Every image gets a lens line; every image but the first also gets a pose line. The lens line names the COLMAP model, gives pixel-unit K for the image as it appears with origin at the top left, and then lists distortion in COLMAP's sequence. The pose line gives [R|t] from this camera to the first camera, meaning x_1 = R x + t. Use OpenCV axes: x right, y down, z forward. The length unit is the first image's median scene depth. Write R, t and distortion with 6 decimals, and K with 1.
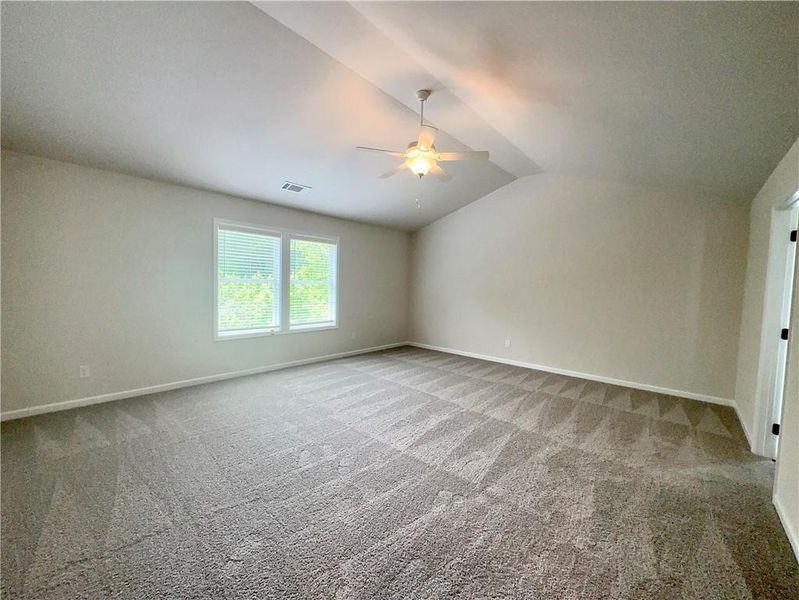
lens RADIAL K [[337.9, 0, 399.5], [0, 337.9, 300.0], [0, 0, 1]] dist [-0.000861, -0.000007]
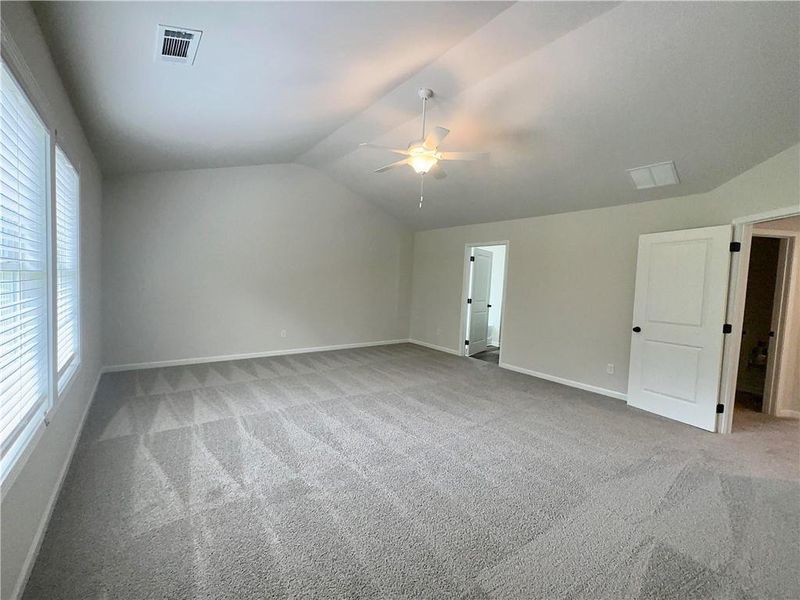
lens RADIAL K [[338.4, 0, 400.0], [0, 338.4, 300.0], [0, 0, 1]] dist [-0.000861, -0.000007]
pose [[0.144398, -0.078400, 0.986409, -0.695410], [0.000585, 0.996863, 0.079145, -0.050086], [-0.989520, -0.010851, 0.143991, 0.651254]]
